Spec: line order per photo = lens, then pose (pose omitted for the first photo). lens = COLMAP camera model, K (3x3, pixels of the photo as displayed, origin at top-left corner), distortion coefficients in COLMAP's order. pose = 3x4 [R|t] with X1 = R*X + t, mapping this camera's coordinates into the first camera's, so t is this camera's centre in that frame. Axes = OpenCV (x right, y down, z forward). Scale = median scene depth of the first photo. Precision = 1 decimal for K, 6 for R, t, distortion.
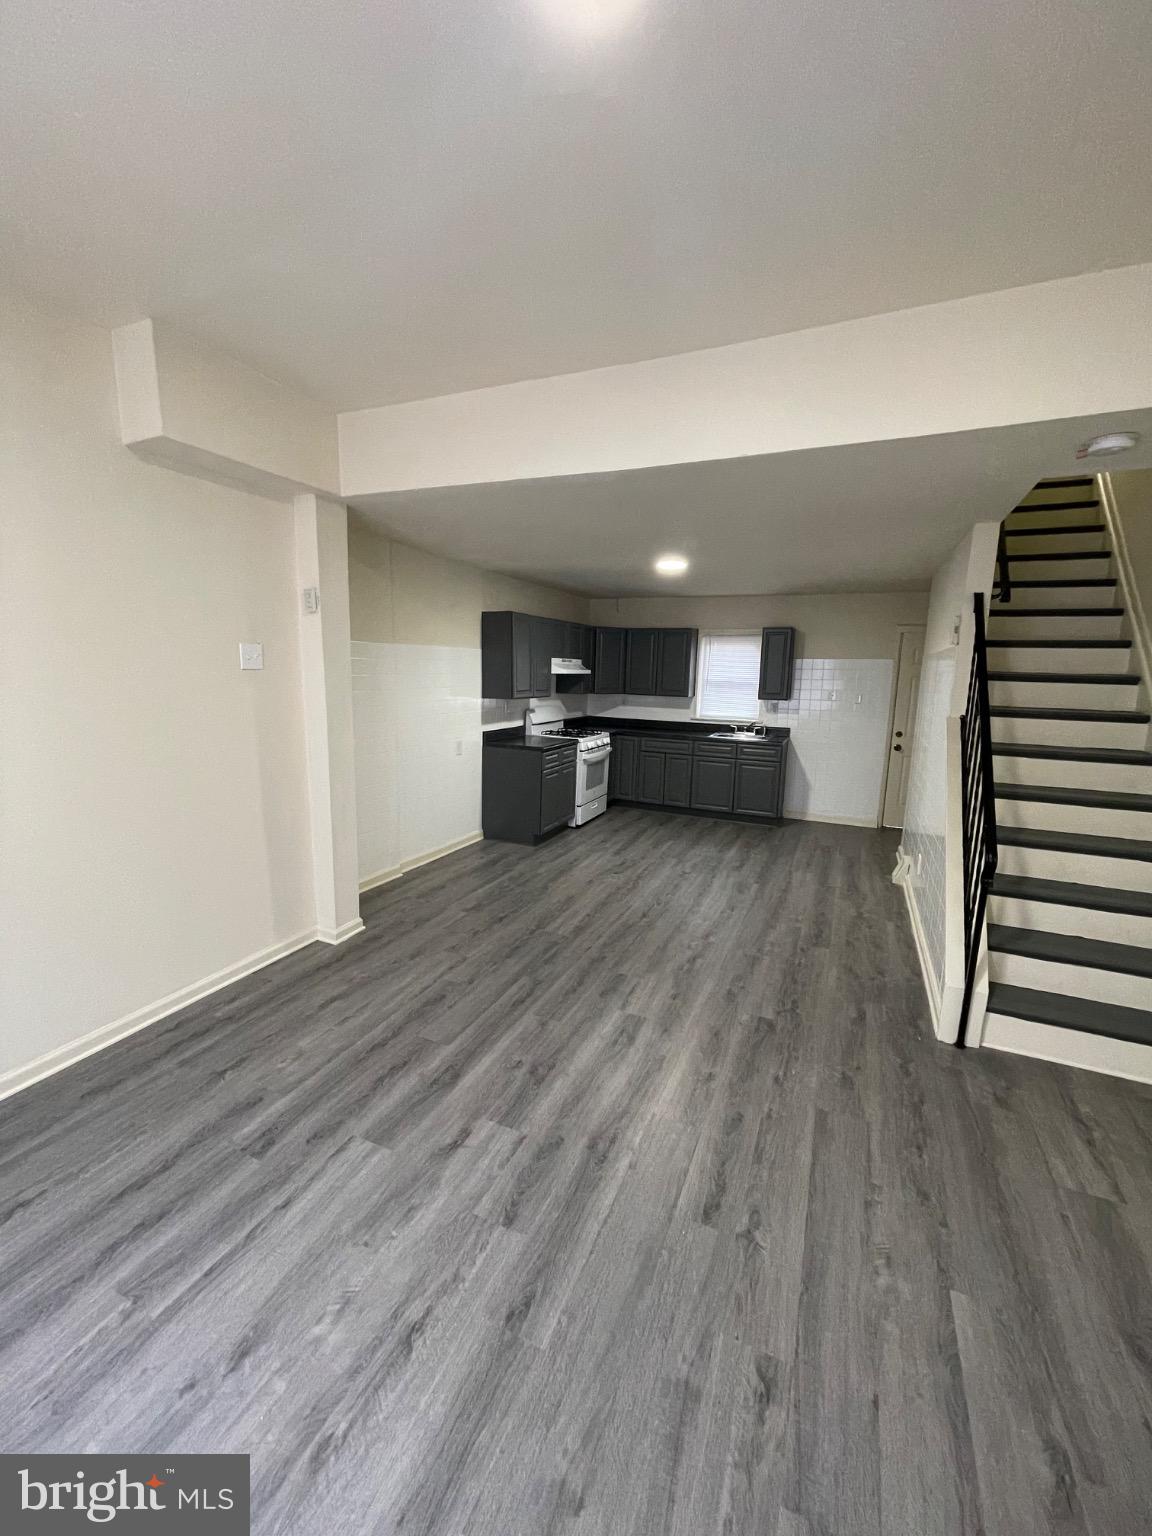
lens RADIAL K [[615.8, 0, 576.0], [0, 615.8, 768.0], [0, 0, 1]] dist [-0.000083, -0.000205]
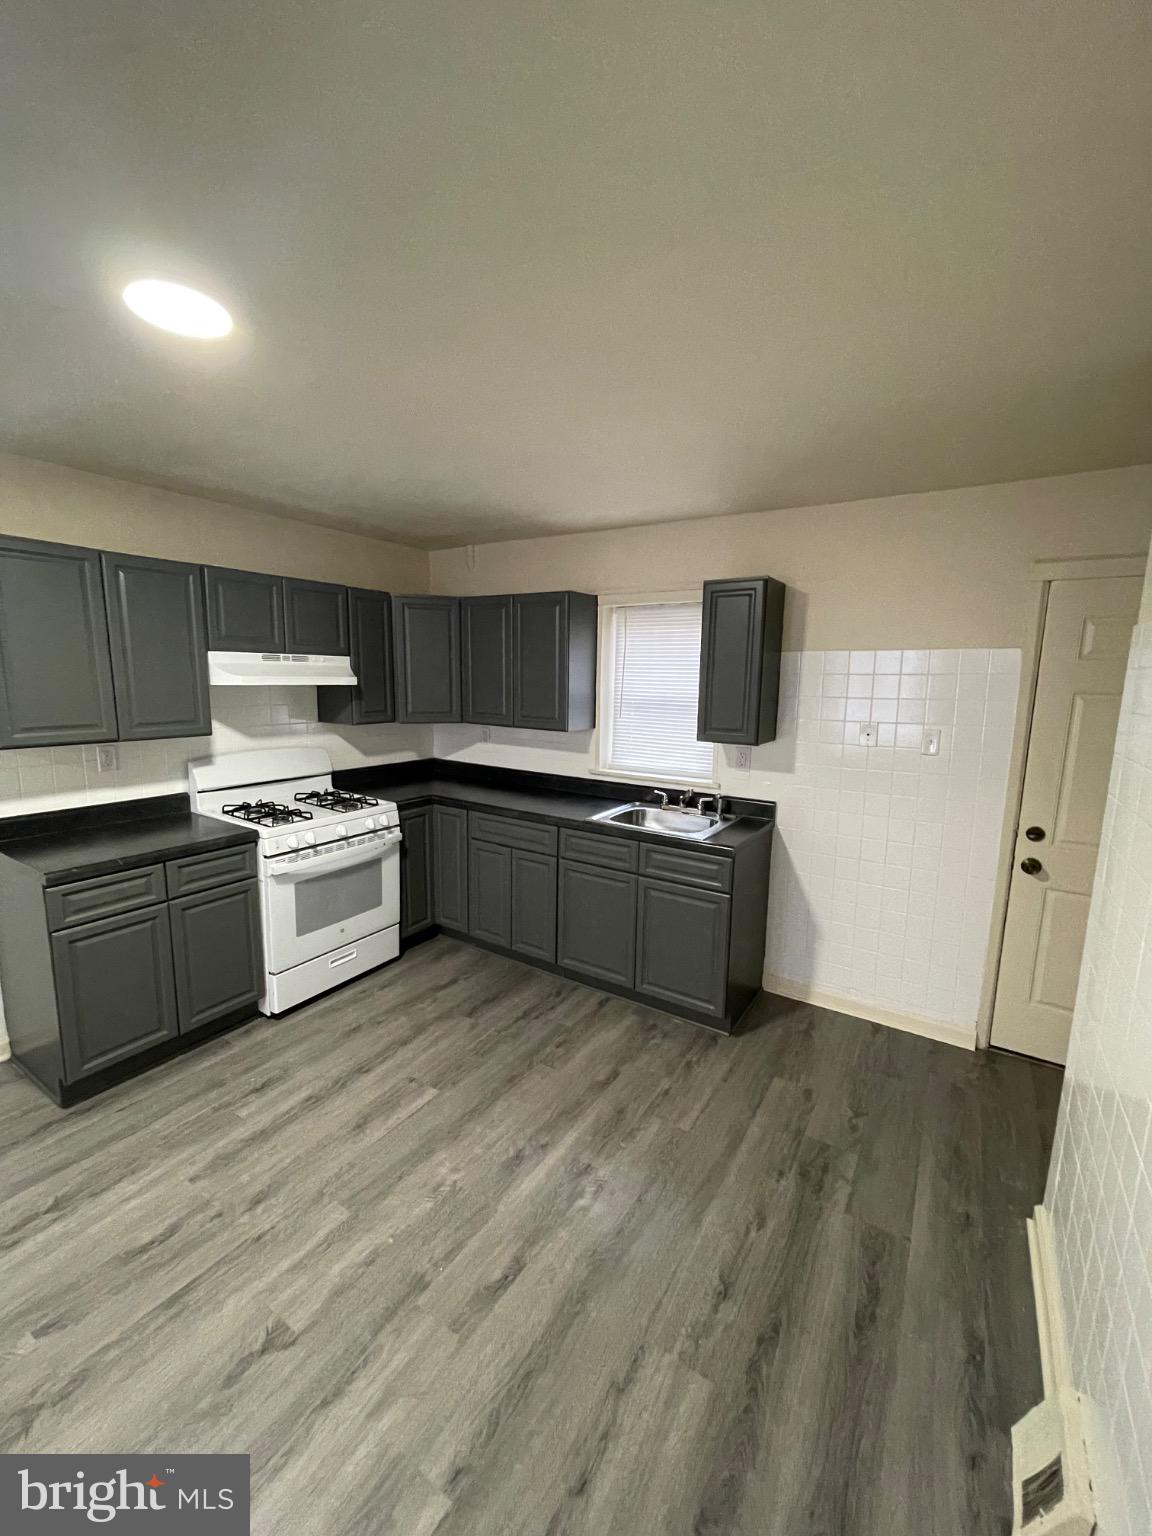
lens RADIAL K [[621.8, 0, 574.0], [0, 621.8, 765.2], [0, 0, 1]] dist [-0.000562, 0.000201]
pose [[0.988948, 0.016522, -0.147337, 0.352144], [-0.019212, 0.999673, -0.016857, -0.108181], [0.147010, 0.019502, 0.988943, 0.686186]]
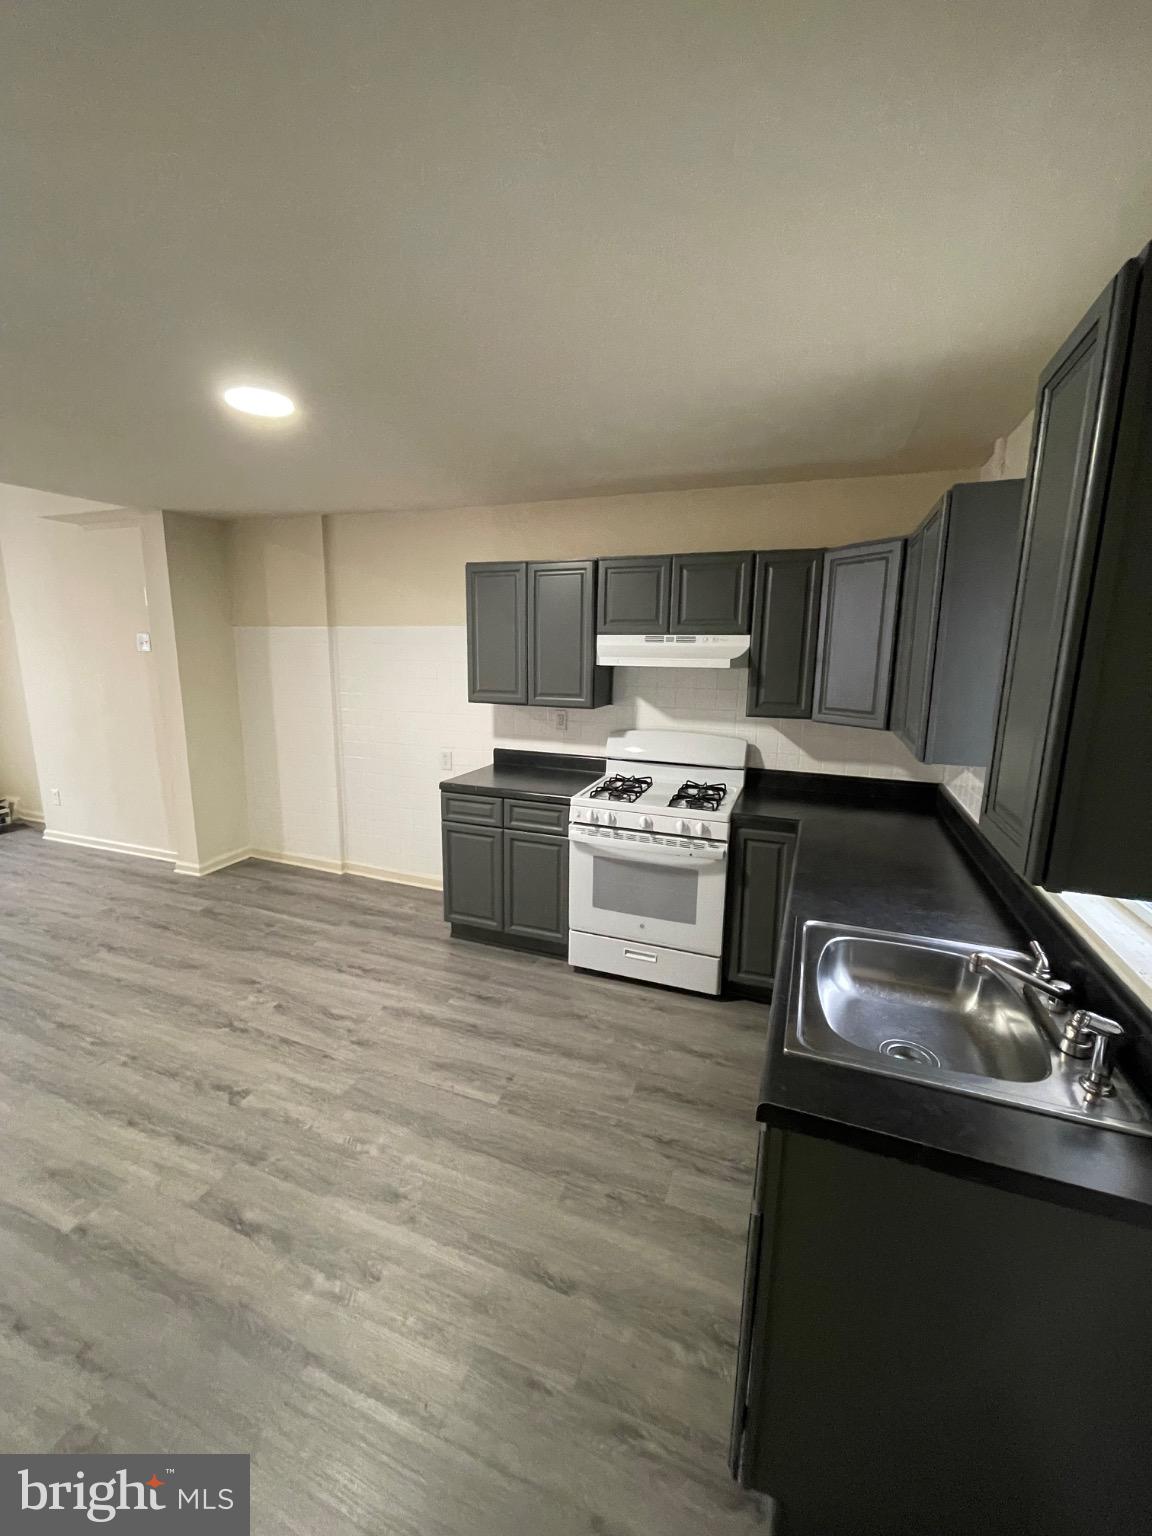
lens RADIAL K [[619.7, 0, 570.2], [0, 619.7, 763.5], [0, 0, 1]] dist [-0.001489, -0.000091]
pose [[0.048776, 0.157066, -0.986383, 0.581344], [-0.175010, 0.973624, 0.146380, -0.172099], [0.983358, 0.165487, 0.074978, 1.126654]]
